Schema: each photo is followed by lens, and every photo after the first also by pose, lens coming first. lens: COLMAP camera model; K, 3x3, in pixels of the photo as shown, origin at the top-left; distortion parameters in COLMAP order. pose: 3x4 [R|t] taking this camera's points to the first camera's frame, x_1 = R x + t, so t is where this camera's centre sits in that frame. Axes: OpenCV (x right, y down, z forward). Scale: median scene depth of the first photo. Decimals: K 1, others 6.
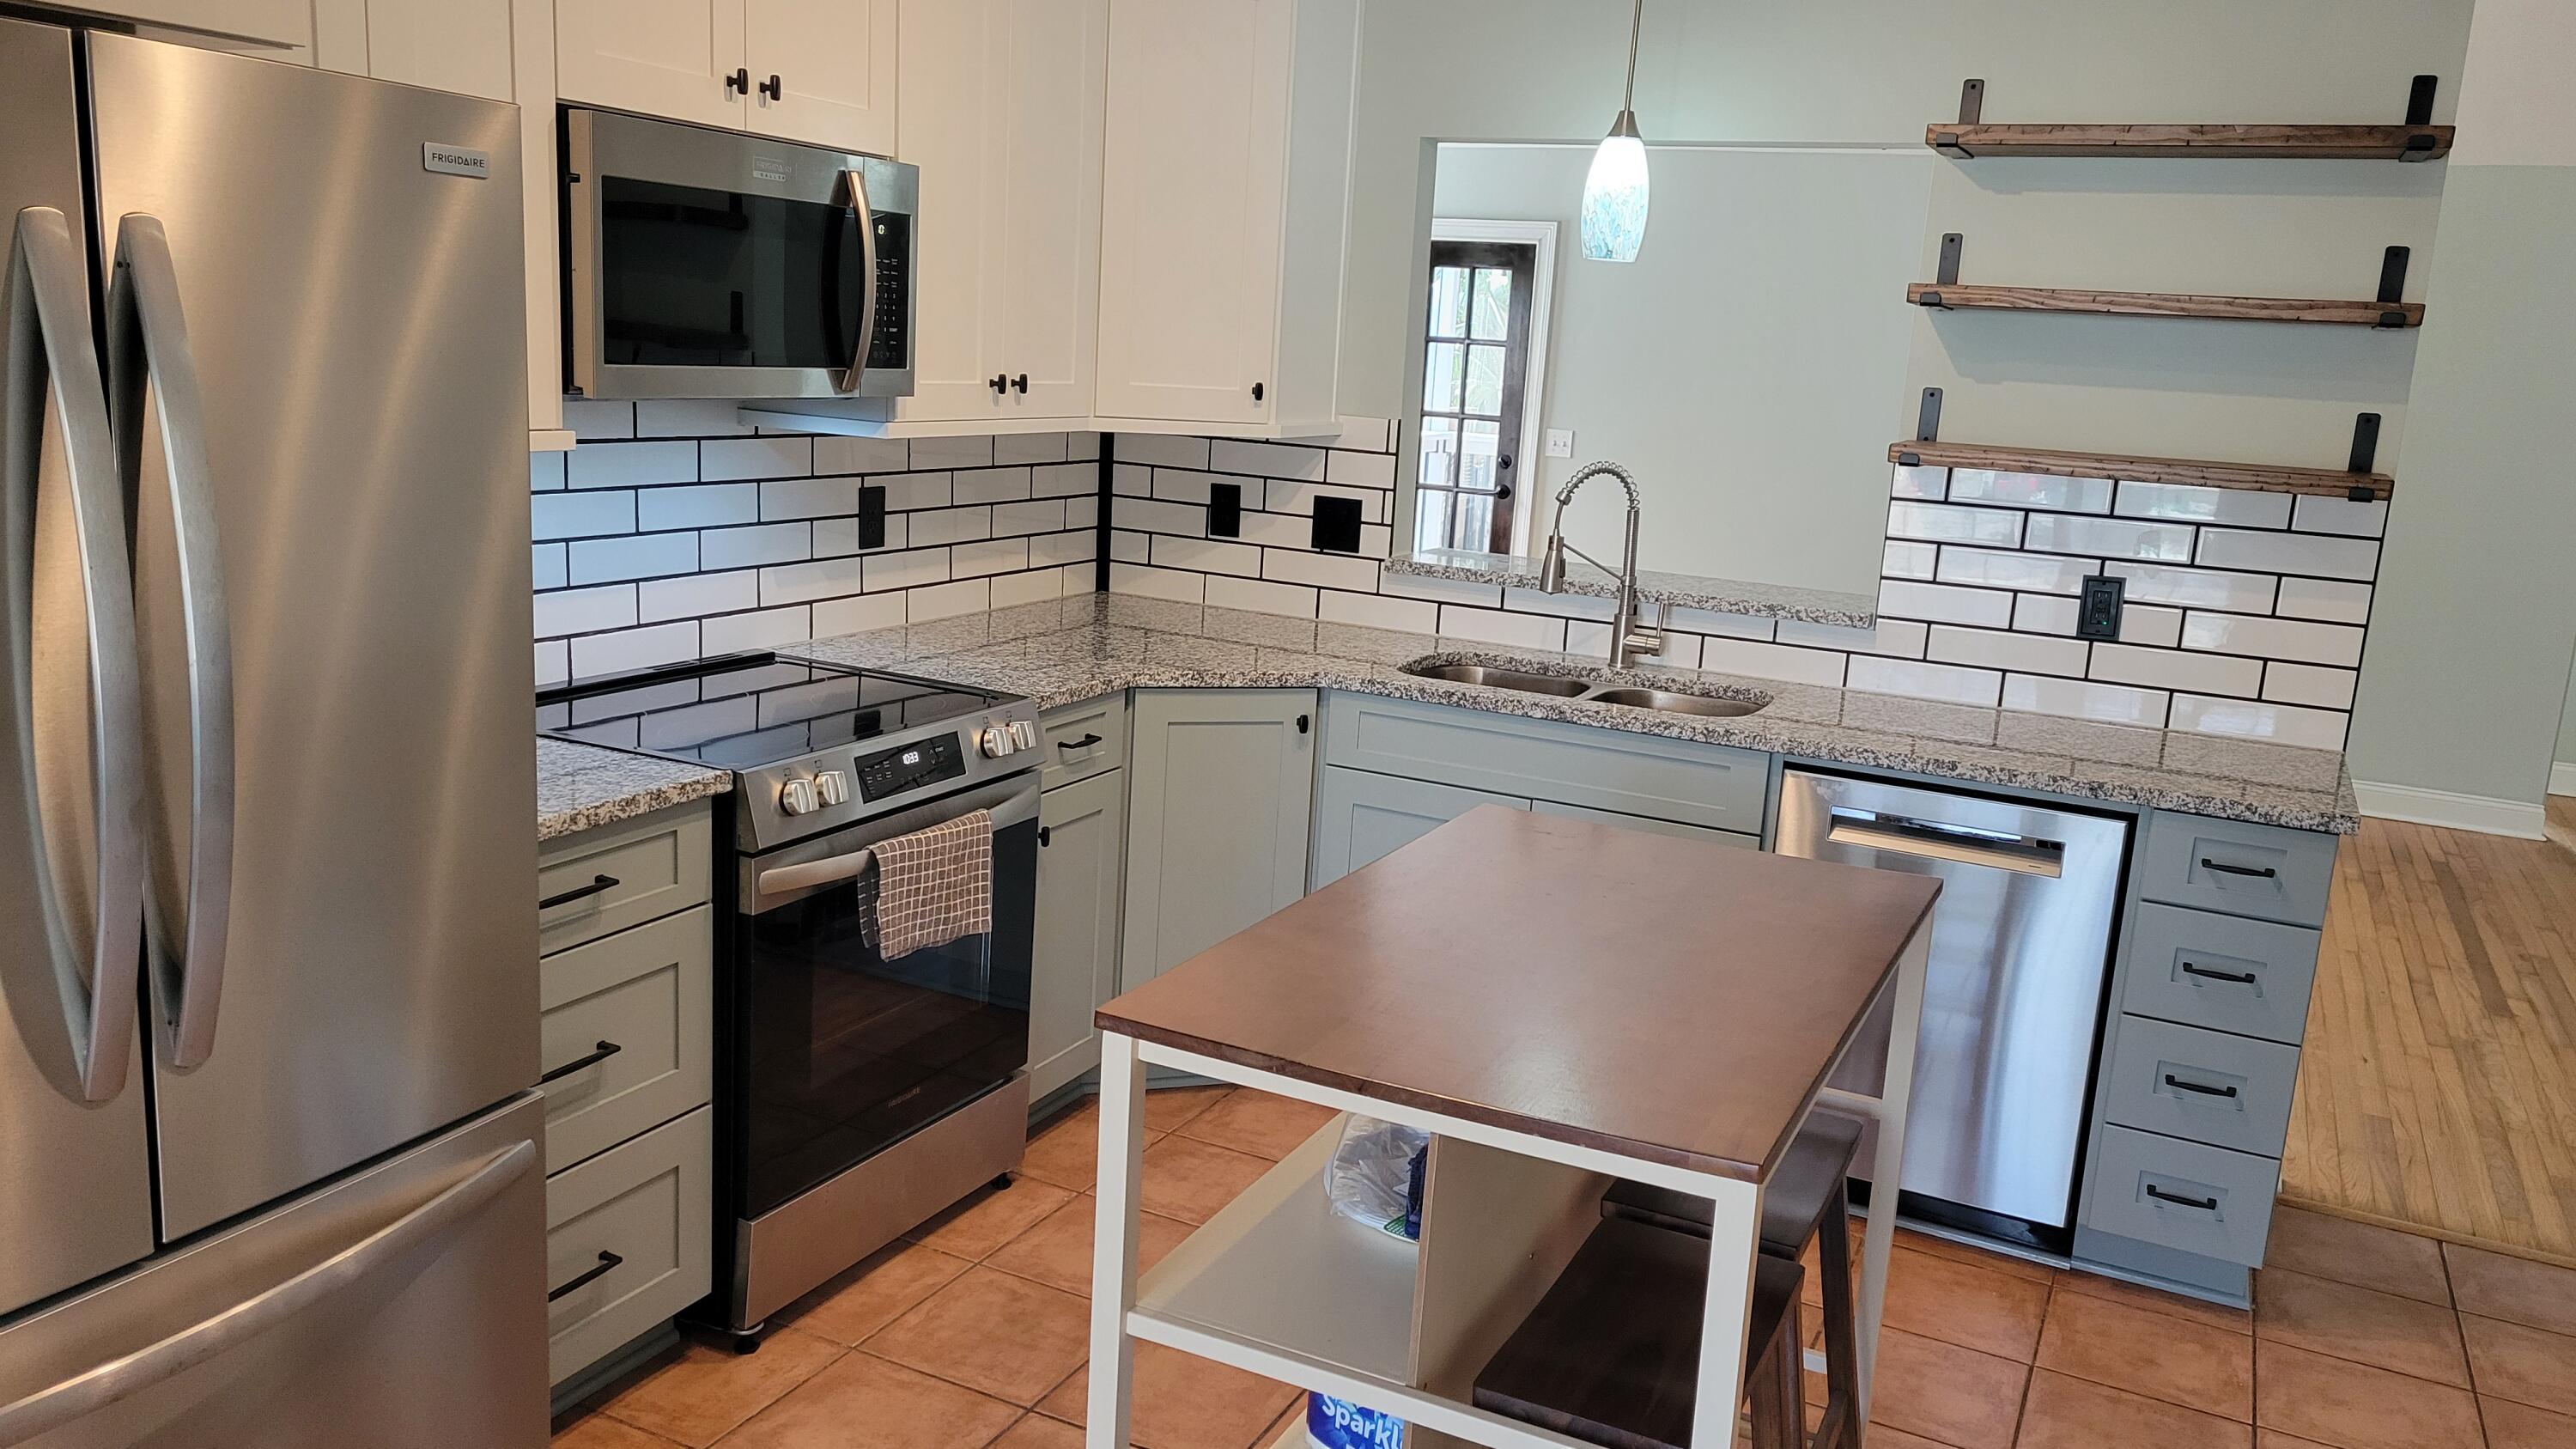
lens RADIAL K [[1929.1, 0, 1288.0], [0, 1929.1, 724.5], [0, 0, 1]] dist [0.045484, 0.000734]
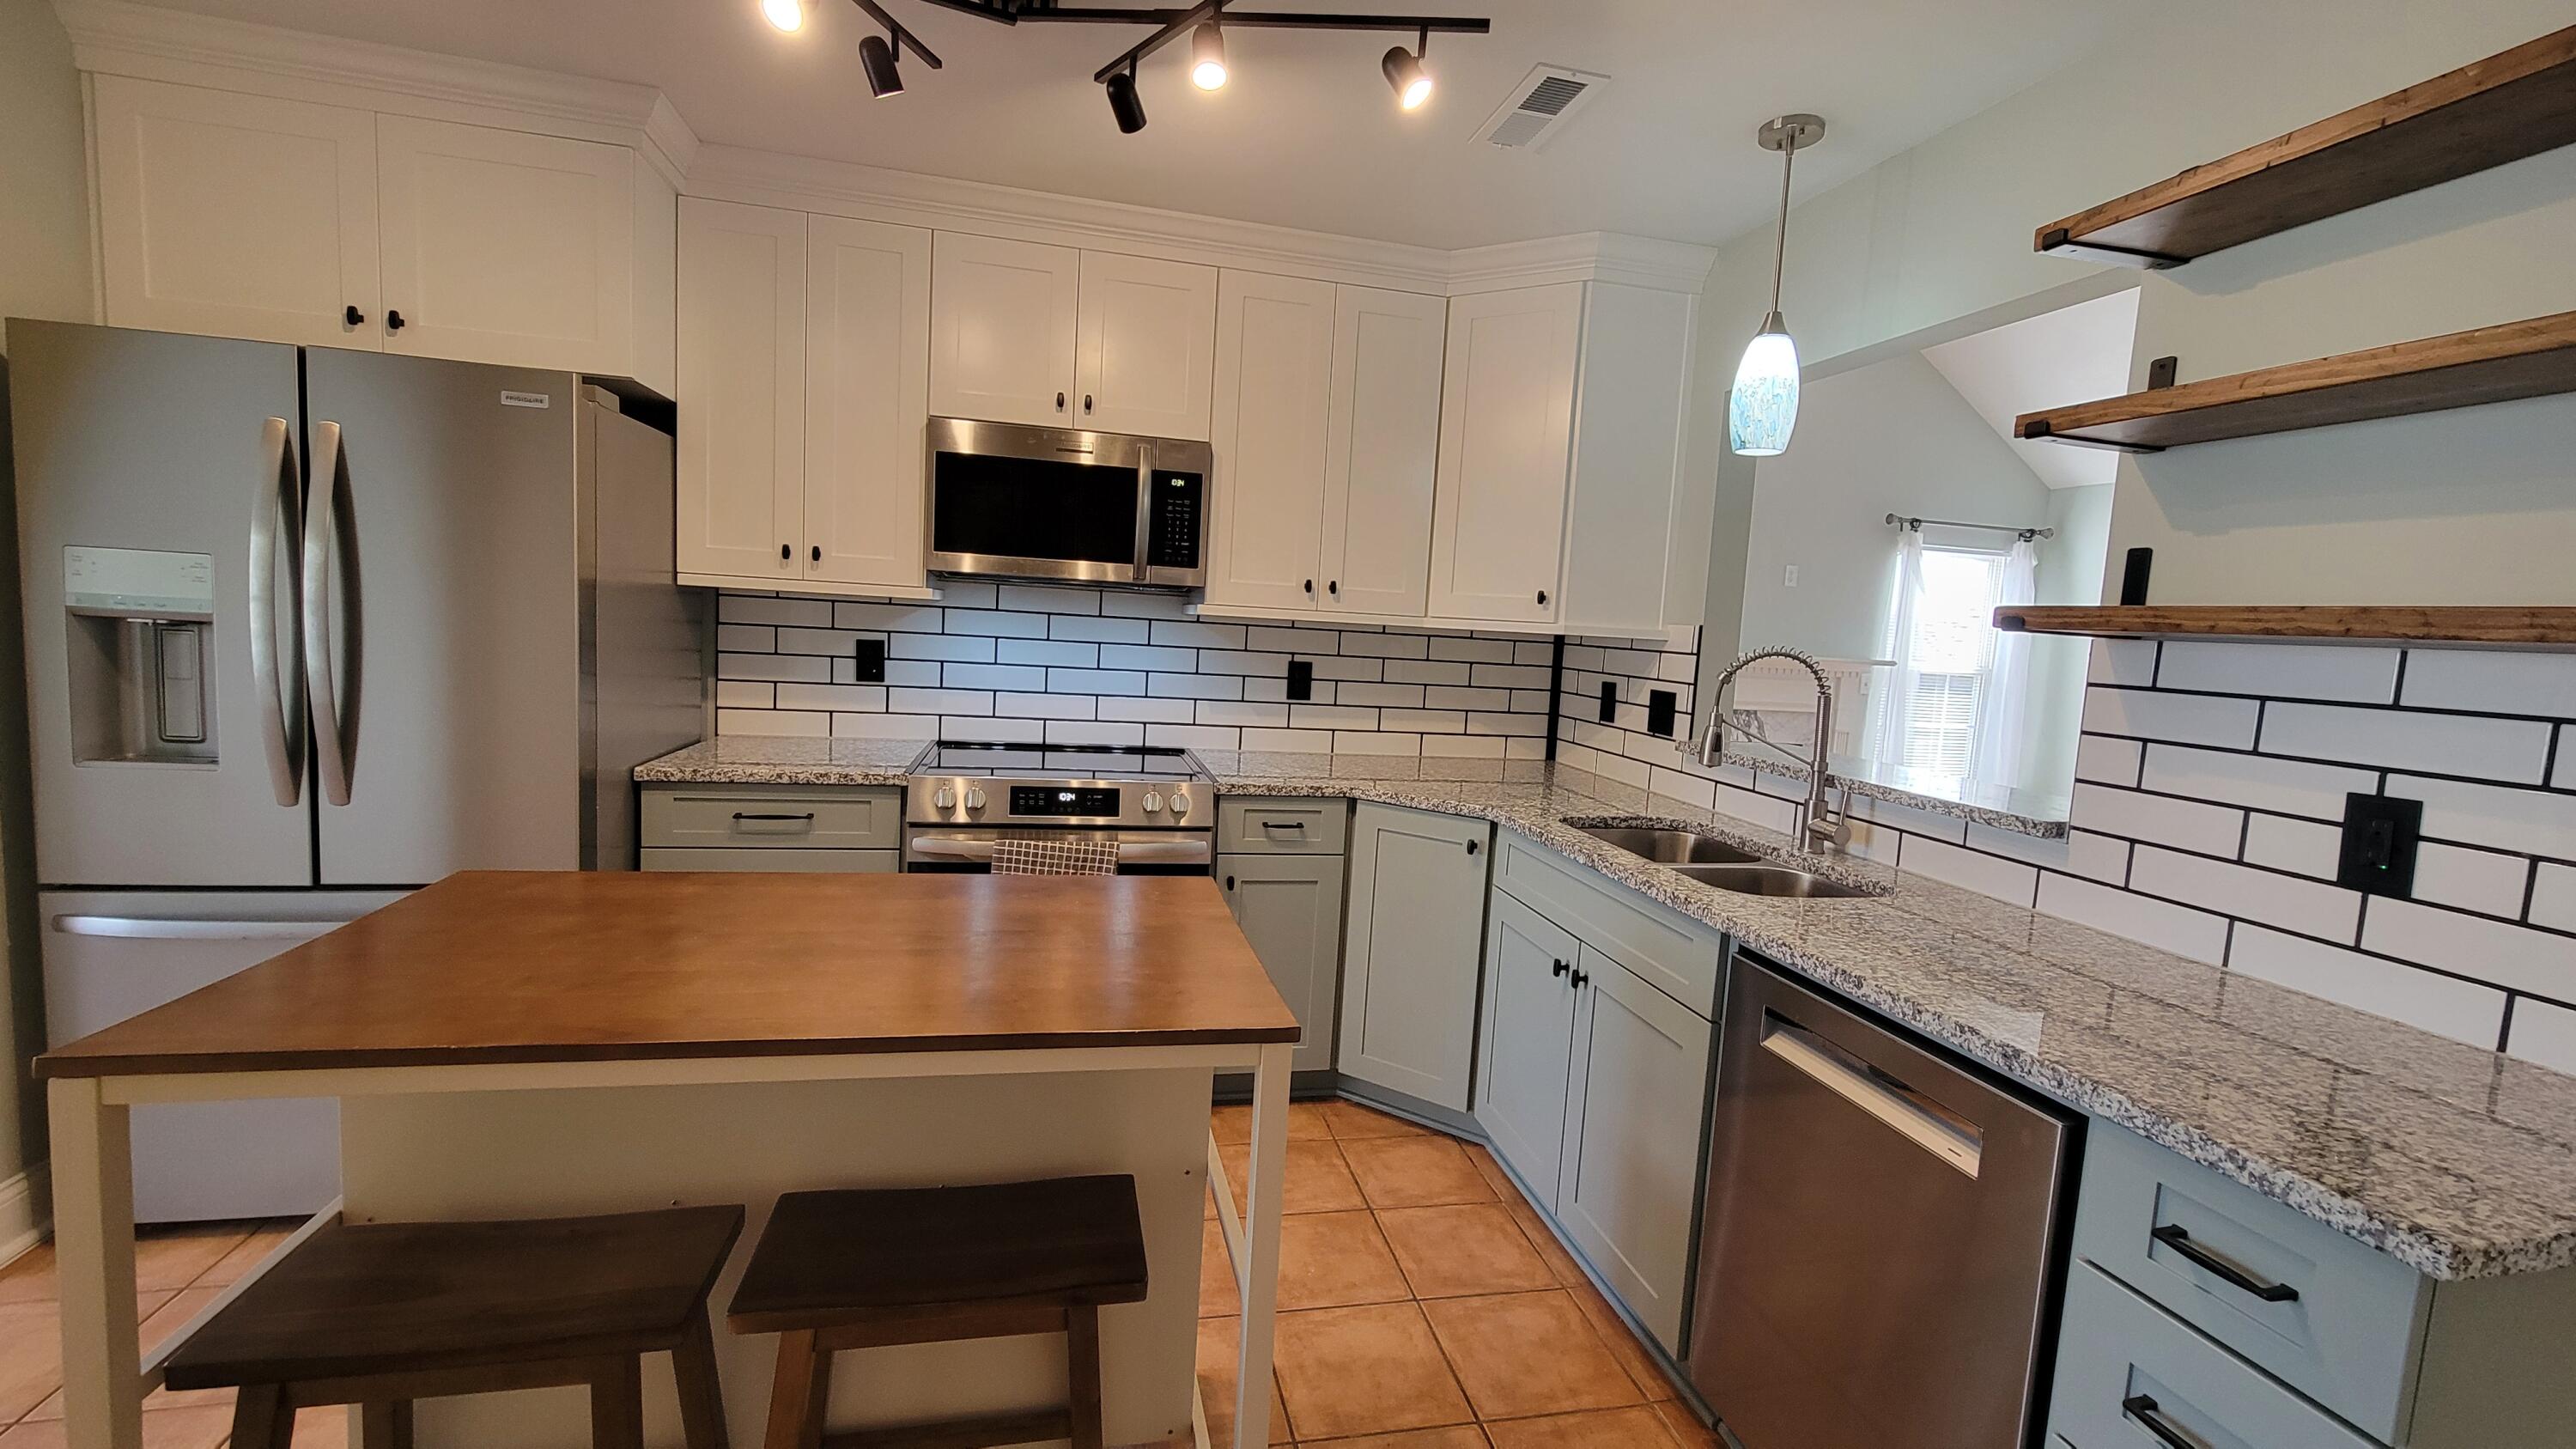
lens RADIAL K [[1048.0, 0, 1286.3], [0, 1048.0, 715.6], [0, 0, 1]] dist [0.000586, 0.000038]
pose [[0.618266, 0.046525, -0.784591, 0.459348], [-0.176896, 0.980872, -0.081232, -0.007621], [0.765804, 0.189014, 0.614669, 0.478646]]
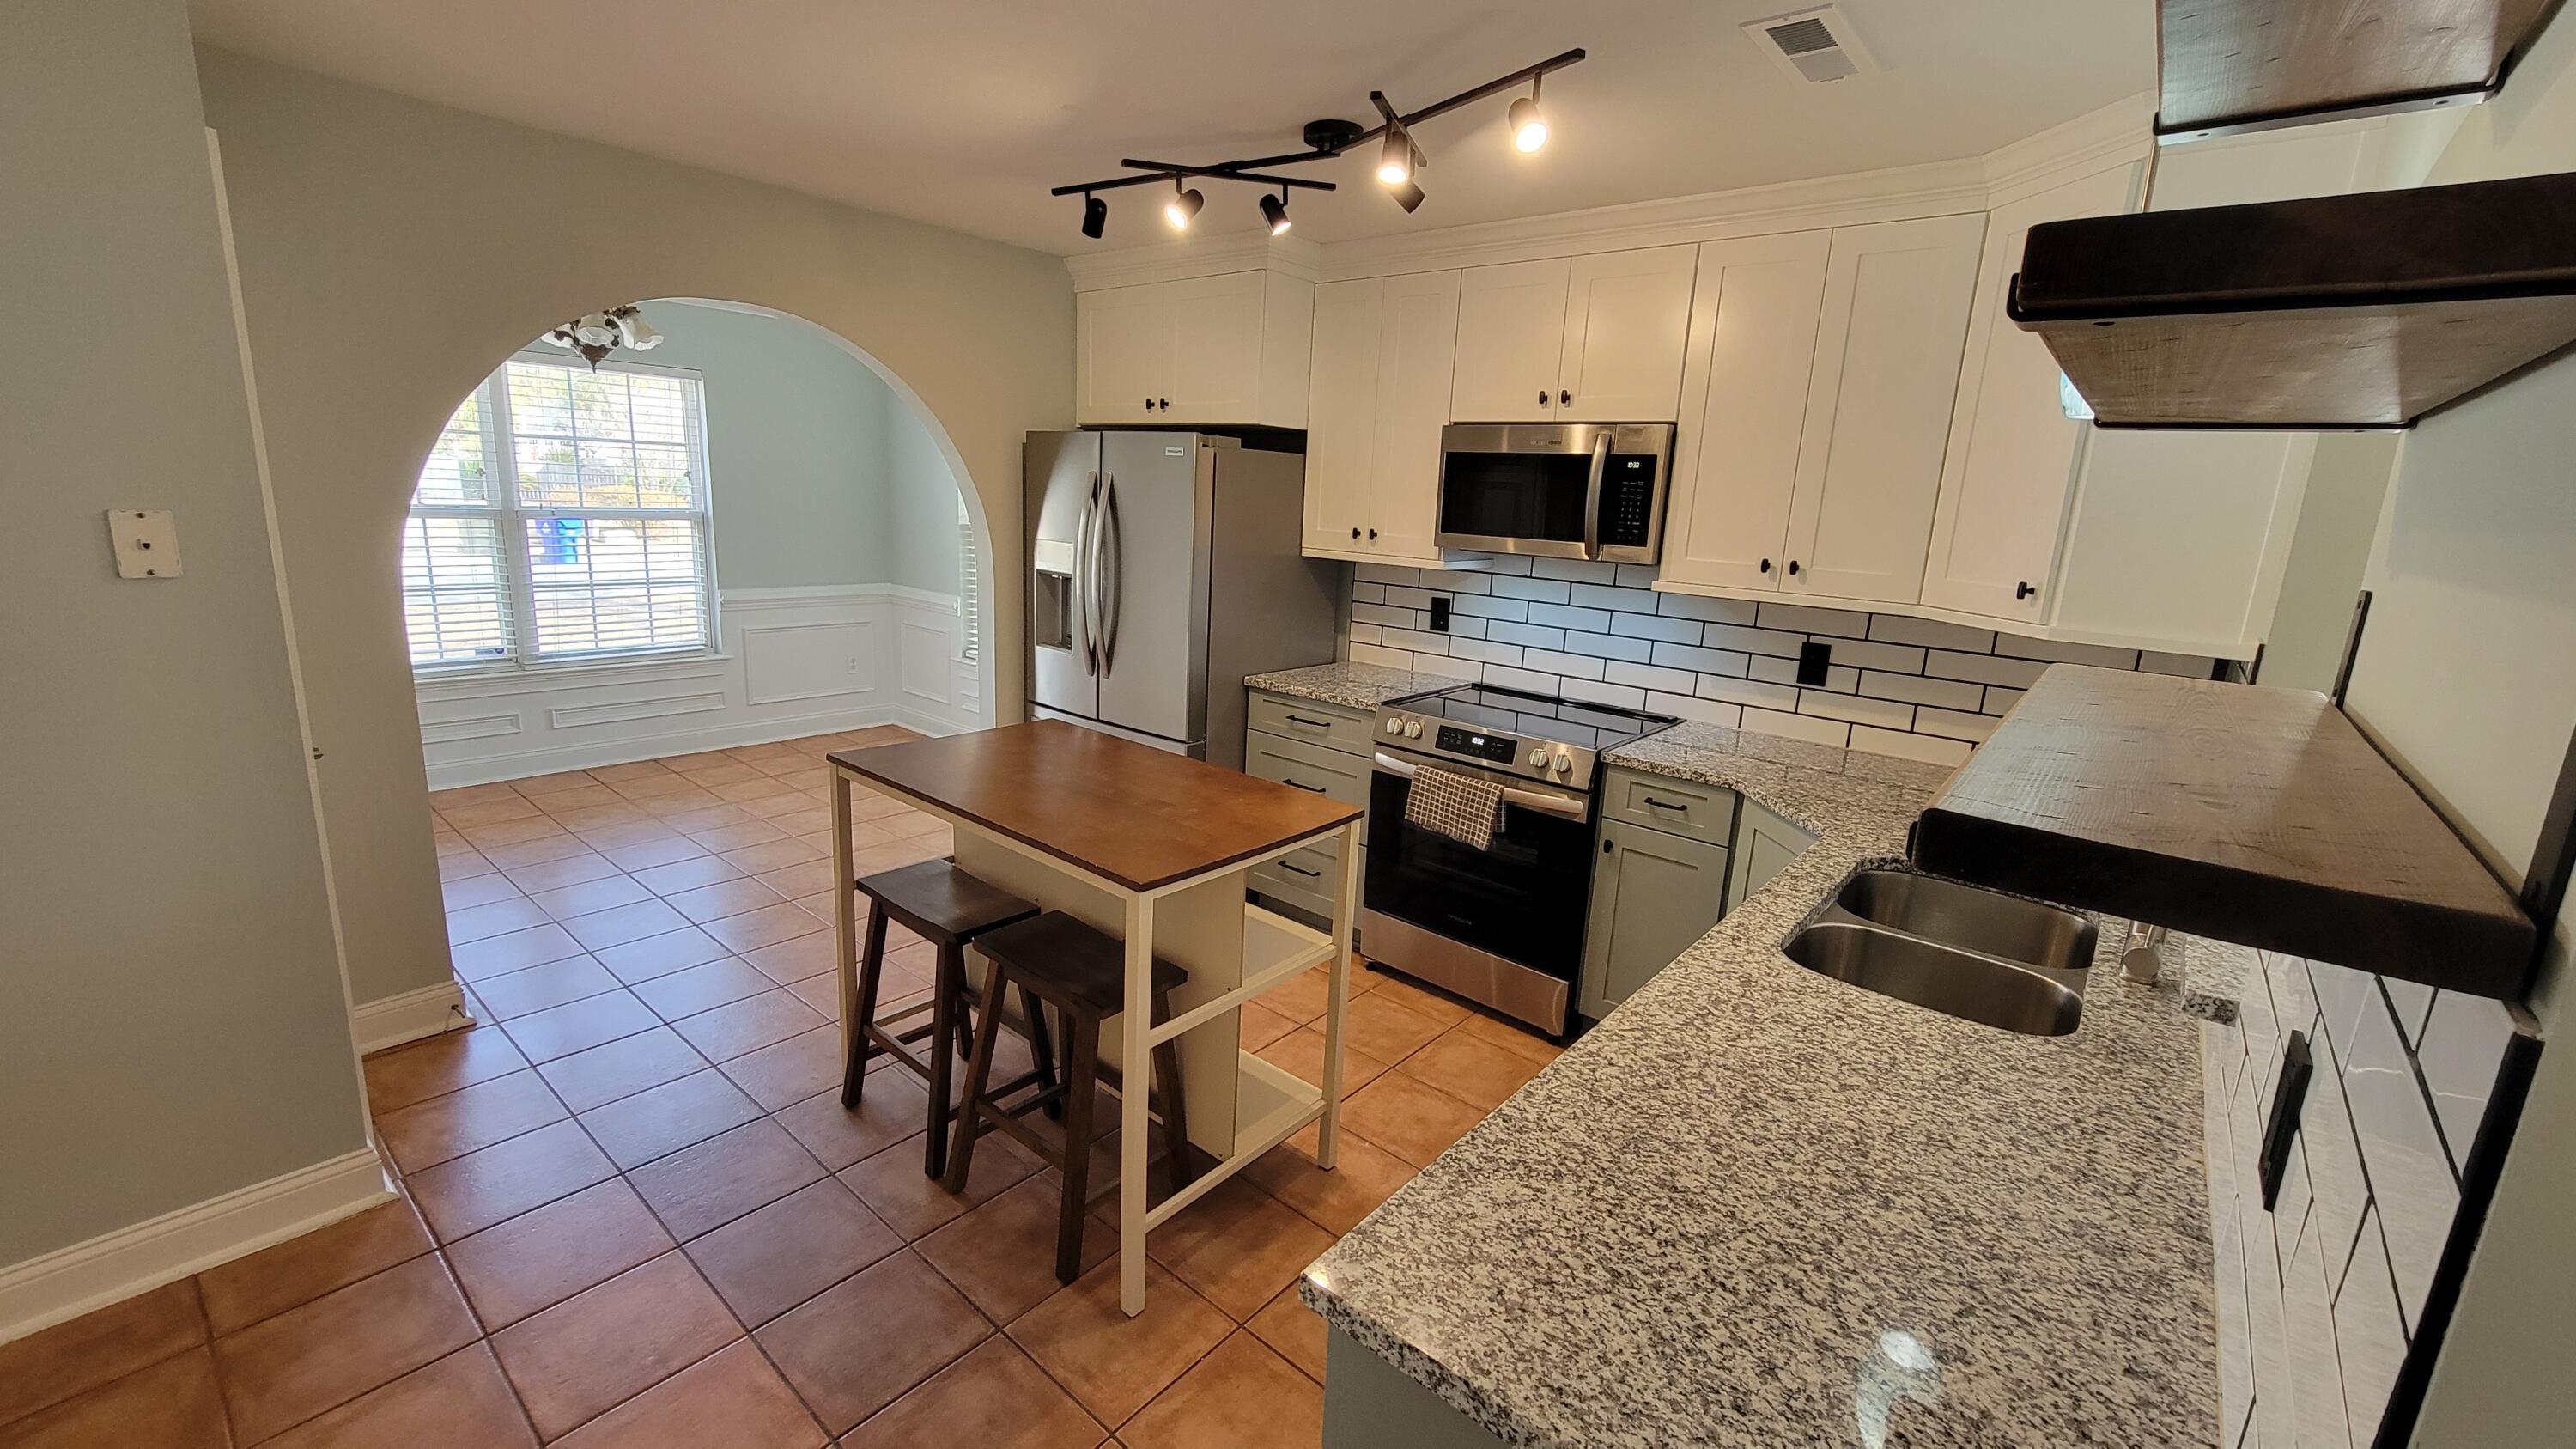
lens RADIAL K [[1048.0, 0, 1286.3], [0, 1048.0, 715.6], [0, 0, 1]] dist [0.000586, 0.000038]
pose [[-0.254562, 0.132909, -0.957880, 0.657630], [-0.254574, 0.946364, 0.198966, -0.128363], [0.932947, 0.294501, -0.207073, 0.818214]]
